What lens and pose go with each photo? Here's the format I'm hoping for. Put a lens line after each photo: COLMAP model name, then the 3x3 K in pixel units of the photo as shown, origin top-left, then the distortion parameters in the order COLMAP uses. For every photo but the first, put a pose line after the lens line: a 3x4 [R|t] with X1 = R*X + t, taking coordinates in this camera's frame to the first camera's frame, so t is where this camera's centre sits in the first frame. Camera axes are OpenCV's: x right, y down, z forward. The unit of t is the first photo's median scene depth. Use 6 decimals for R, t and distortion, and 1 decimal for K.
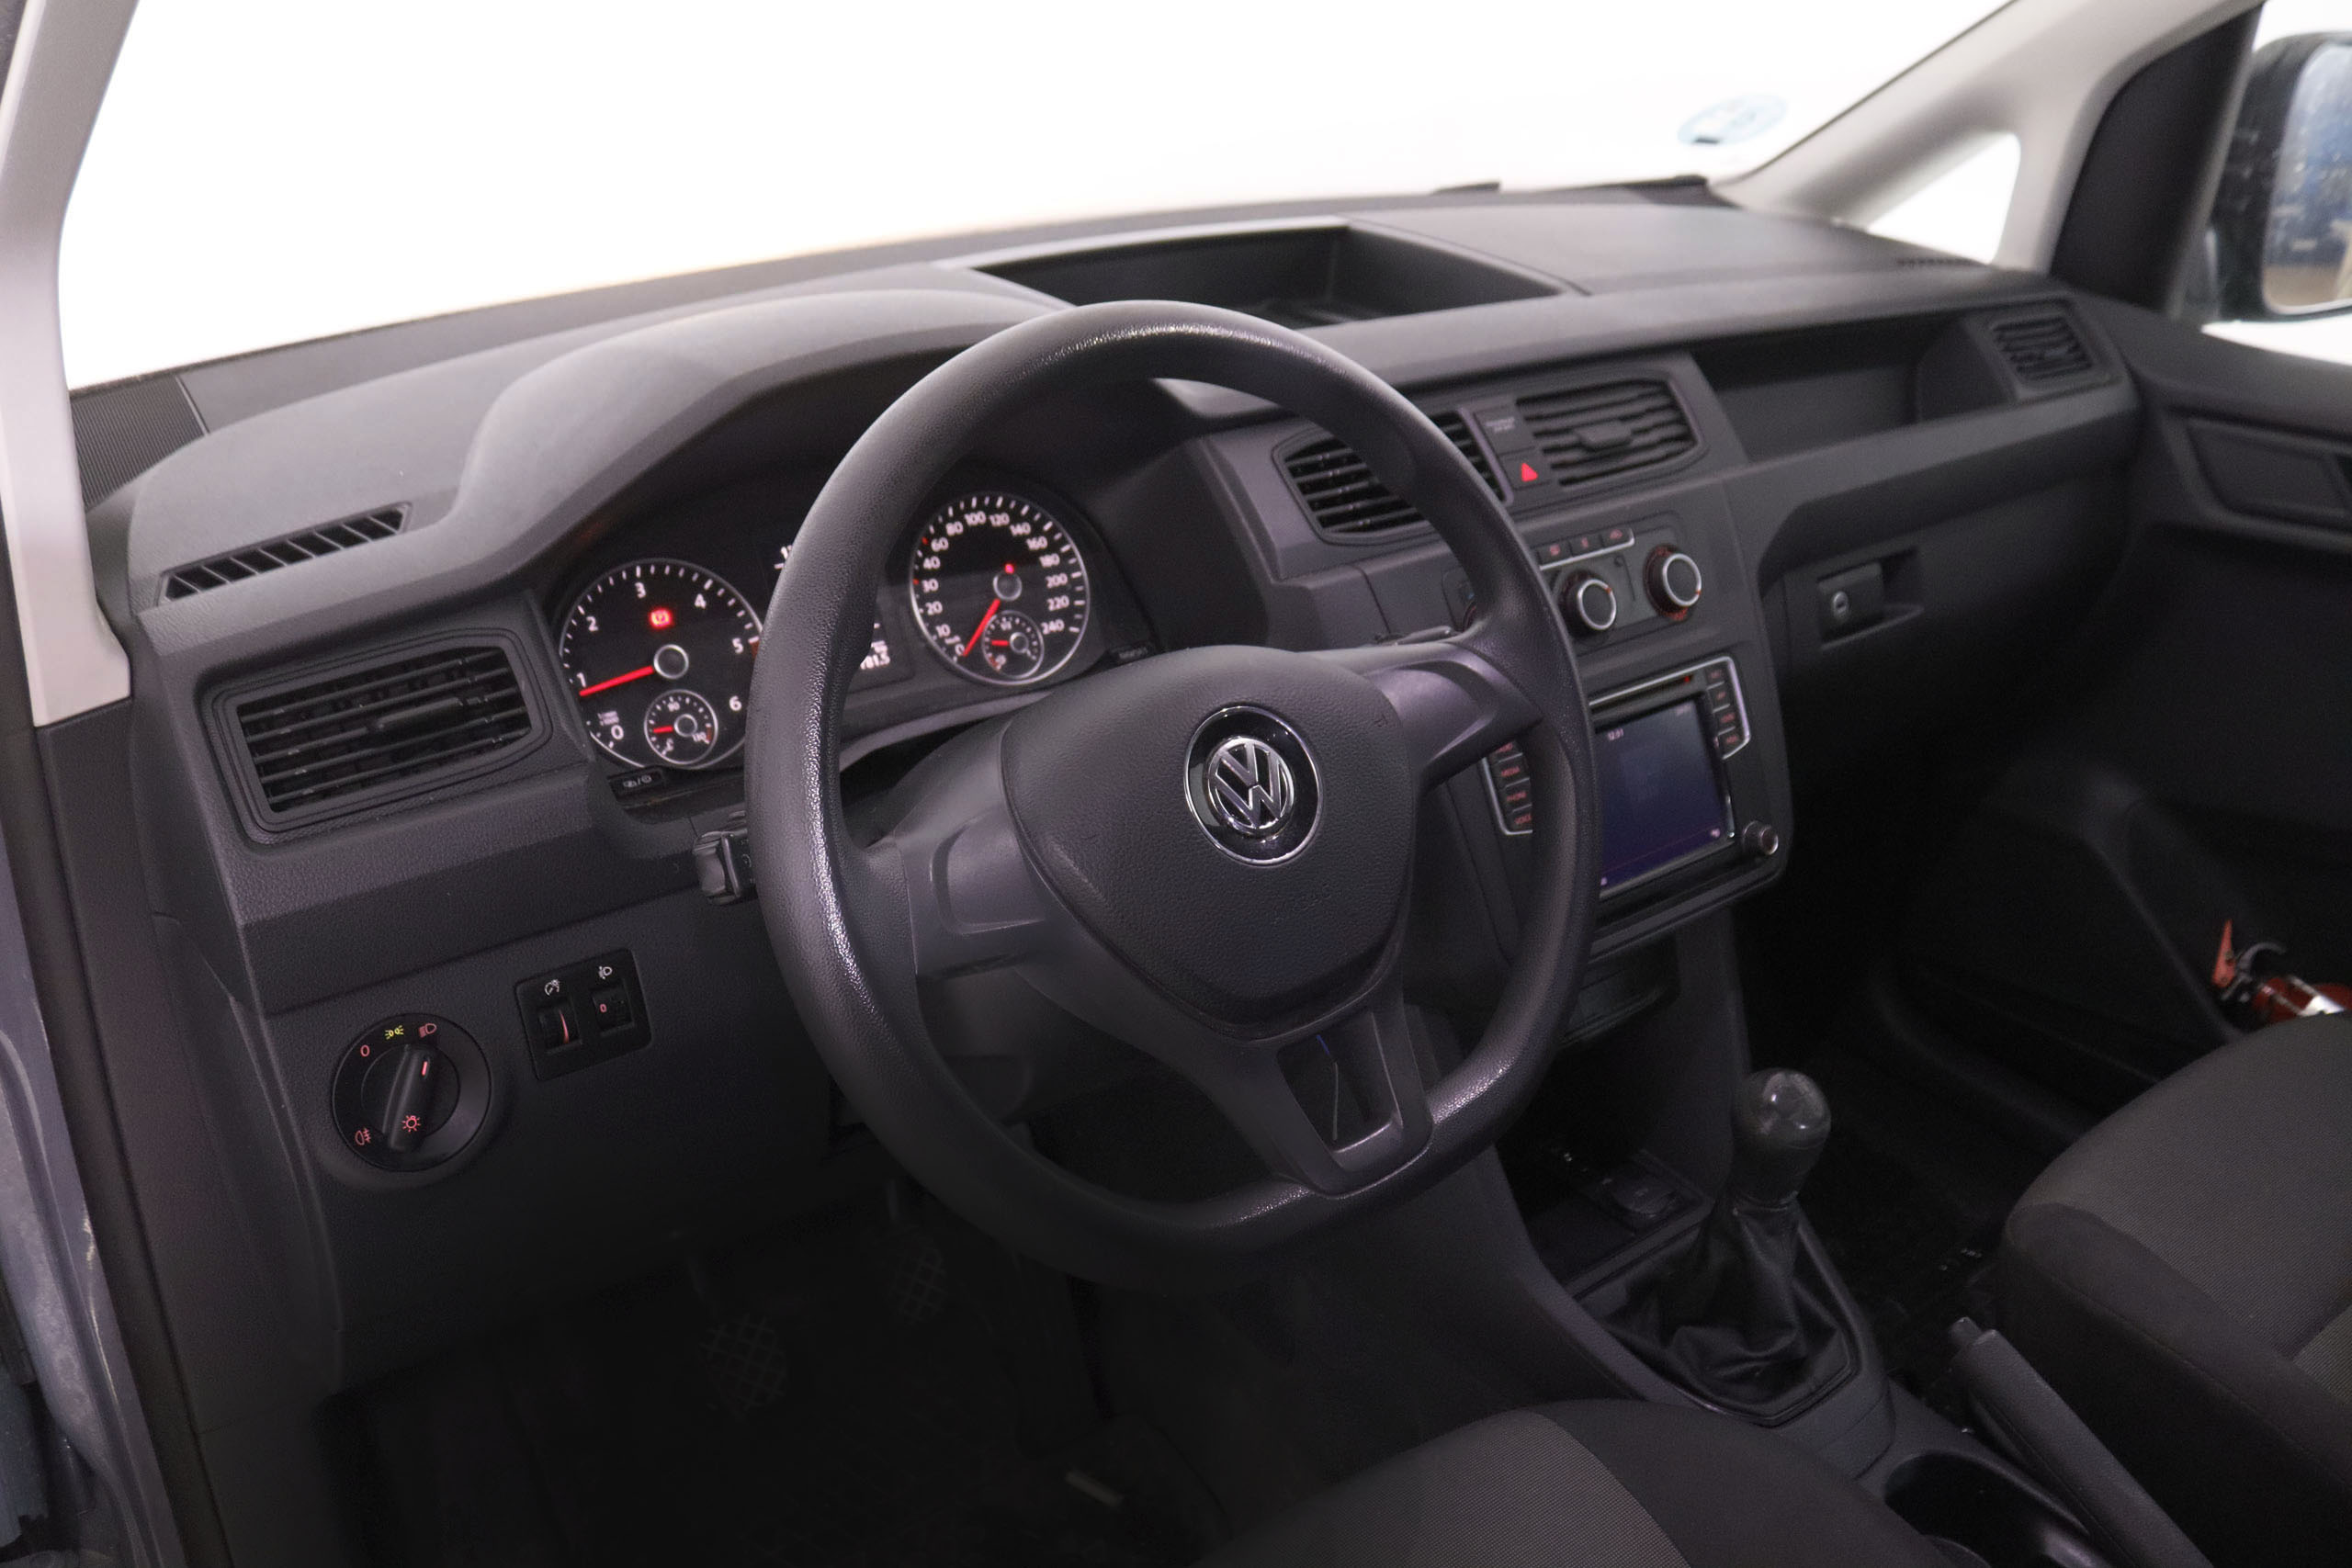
lens RADIAL K [[1911.6, 0, 1169.5], [0, 1911.6, 800.1], [0, 0, 1]] dist [-0.137574, 0.058835]
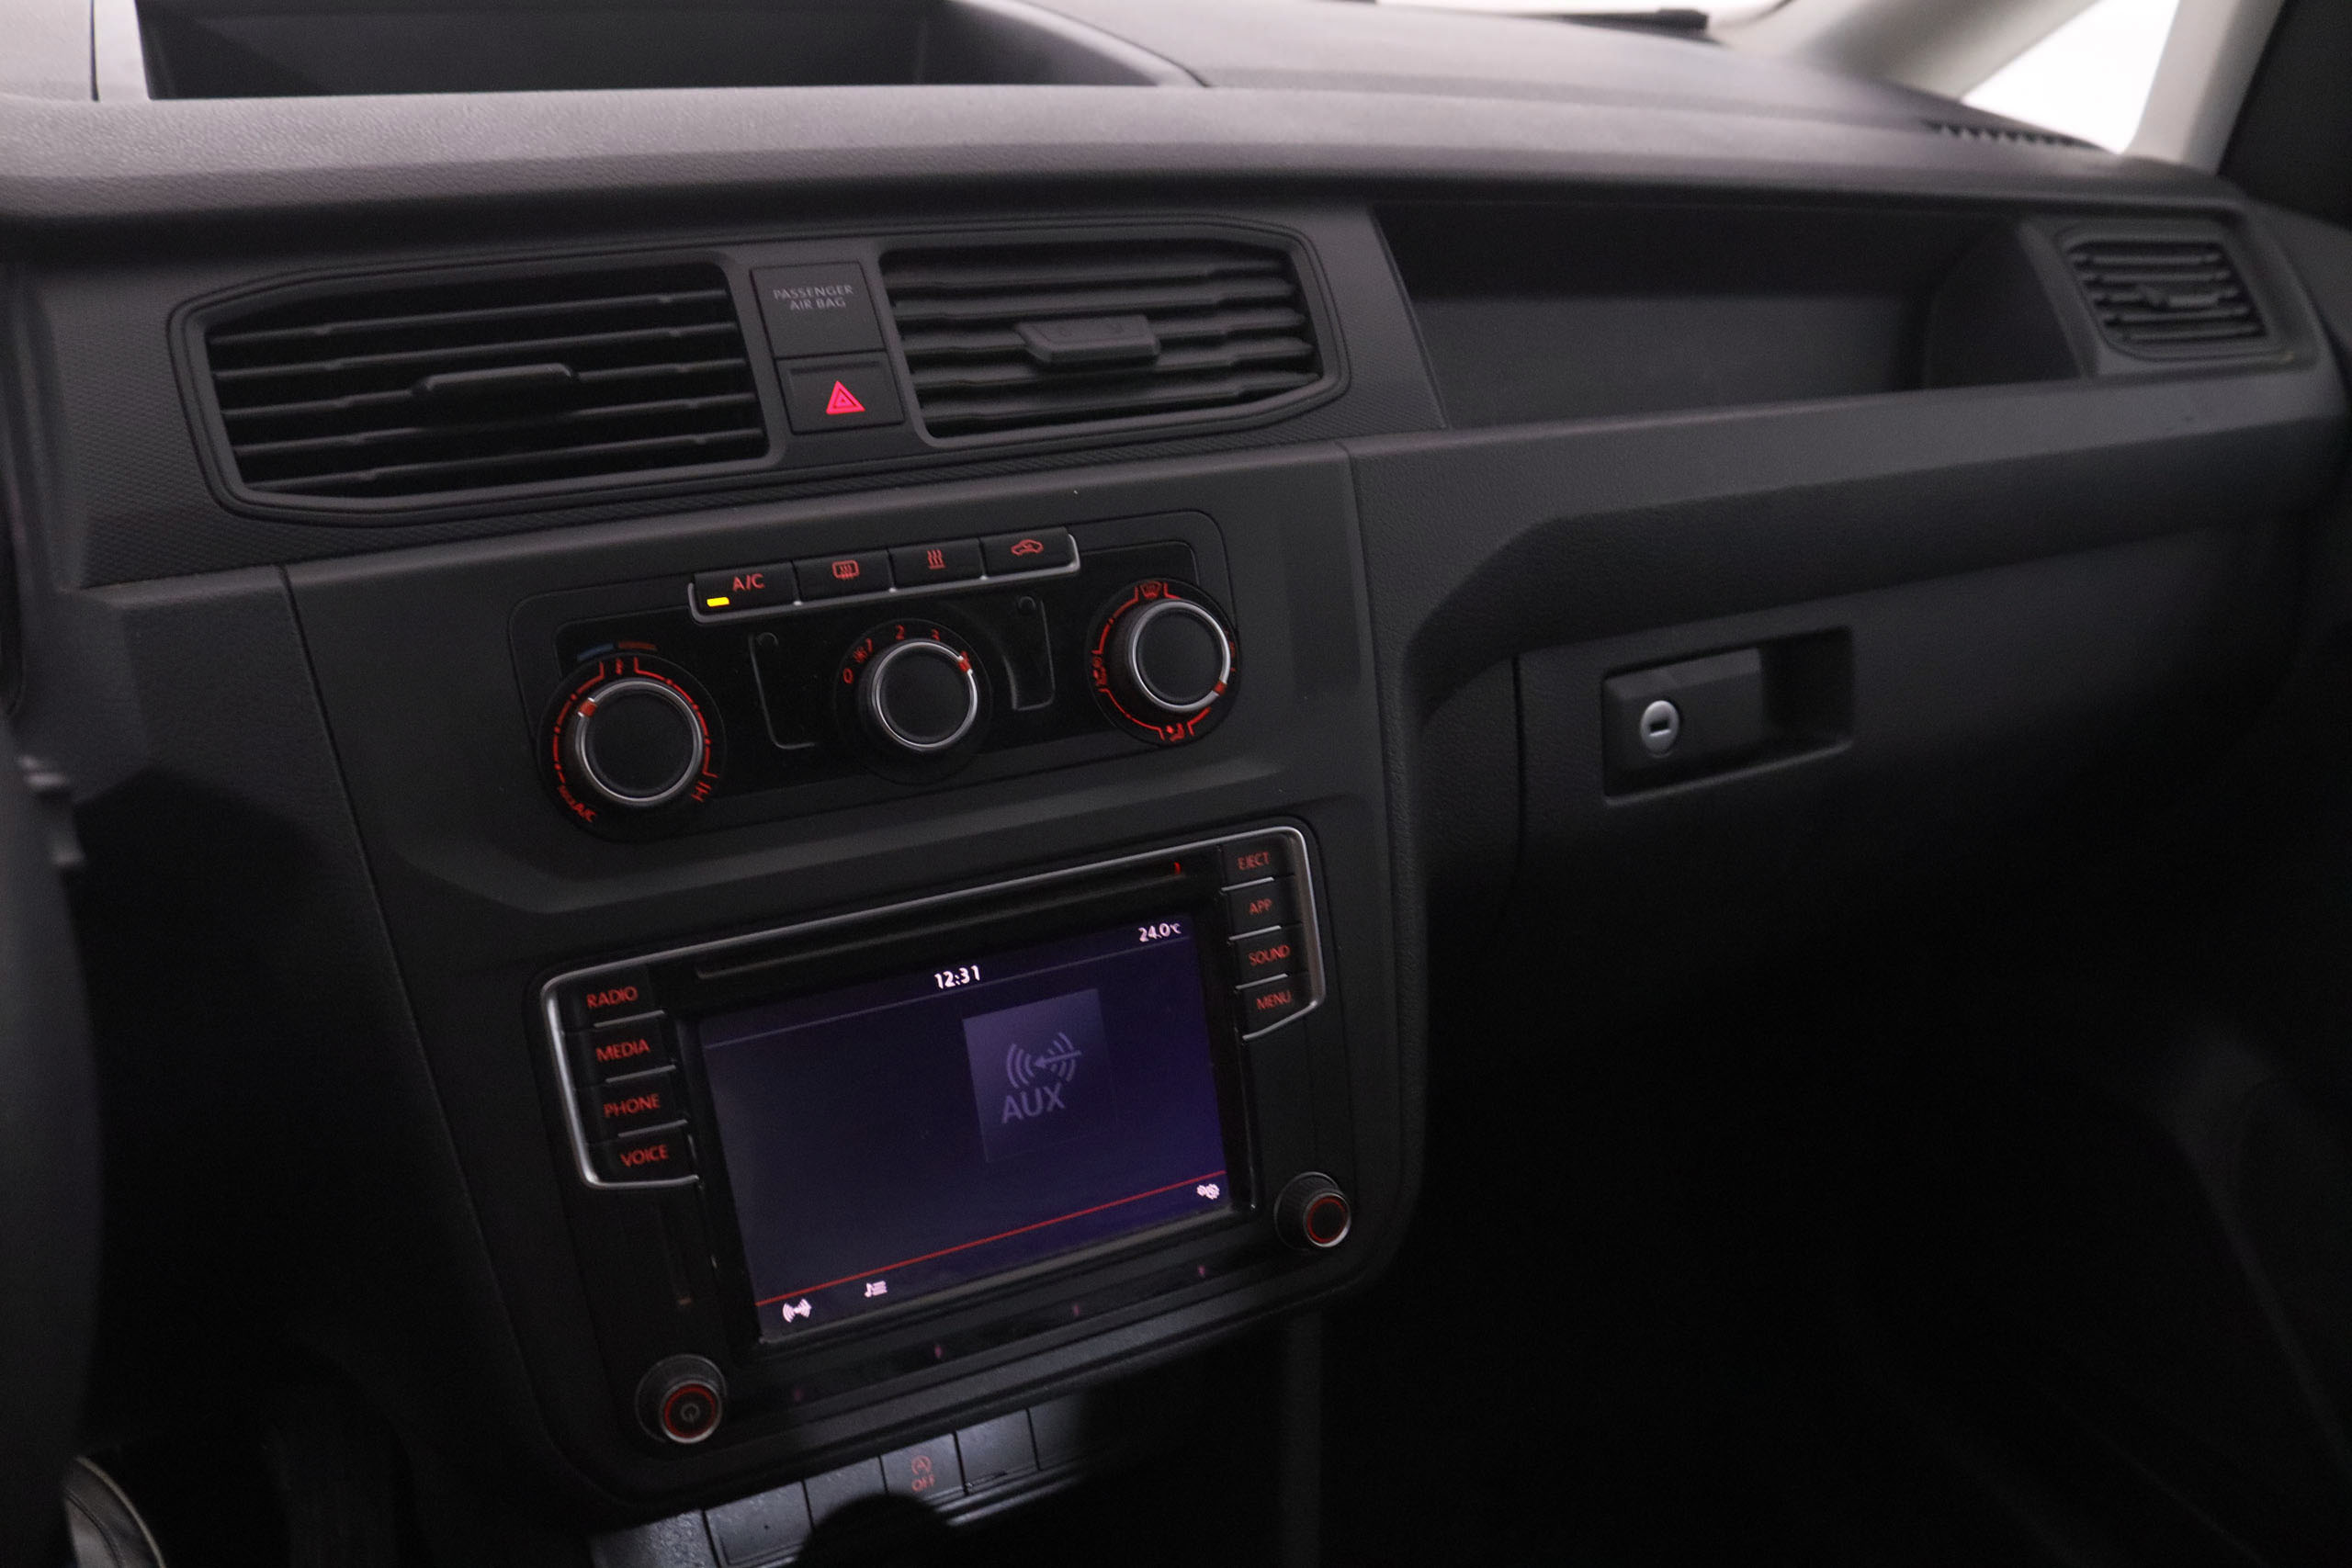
lens RADIAL K [[1911.6, 0, 1183.4], [0, 1911.6, 766.9], [0, 0, 1]] dist [-0.137574, 0.058835]
pose [[0.986475, 0.114741, -0.117055, 0.329822], [-0.114241, 0.993392, 0.010998, -0.094533], [0.117543, 0.002523, 0.993065, 0.528924]]
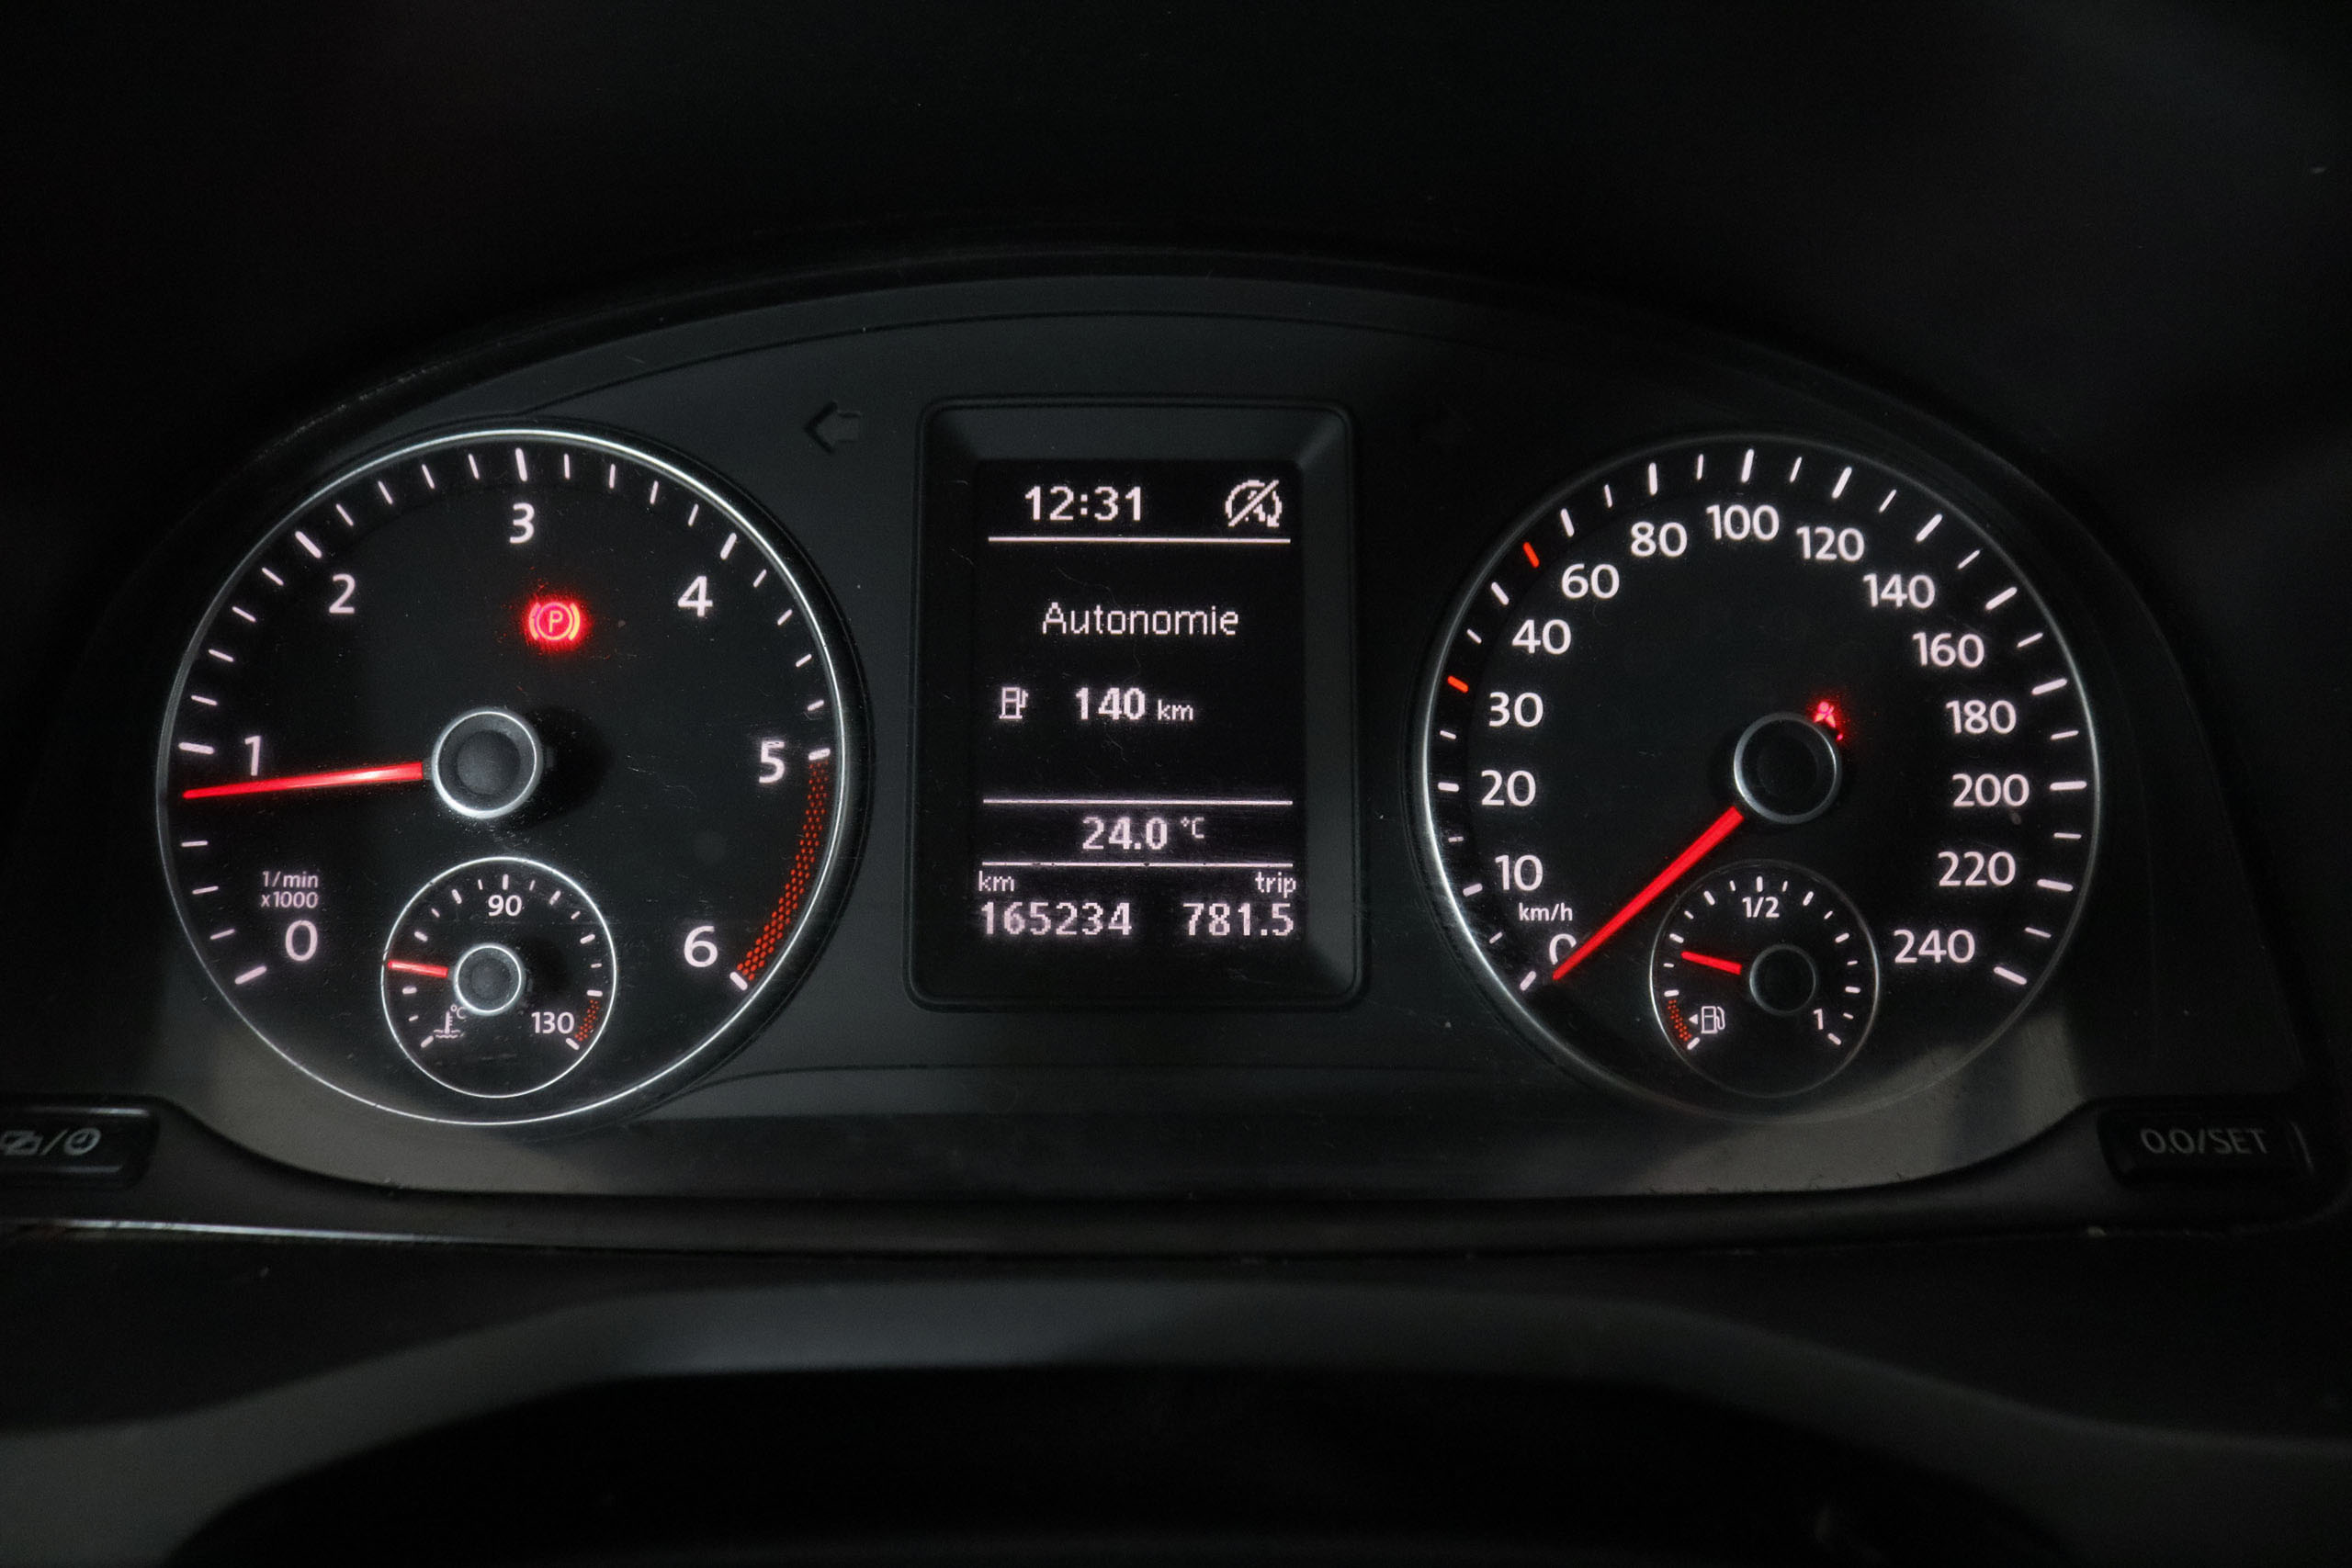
lens RADIAL K [[1911.6, 0, 1169.1], [0, 1911.6, 783.2], [0, 0, 1]] dist [-0.137574, 0.058835]
pose [[0.822677, 0.203162, -0.530968, -0.012235], [-0.253338, 0.967117, -0.022475, -0.075254], [0.508942, 0.153004, 0.847094, 0.668764]]
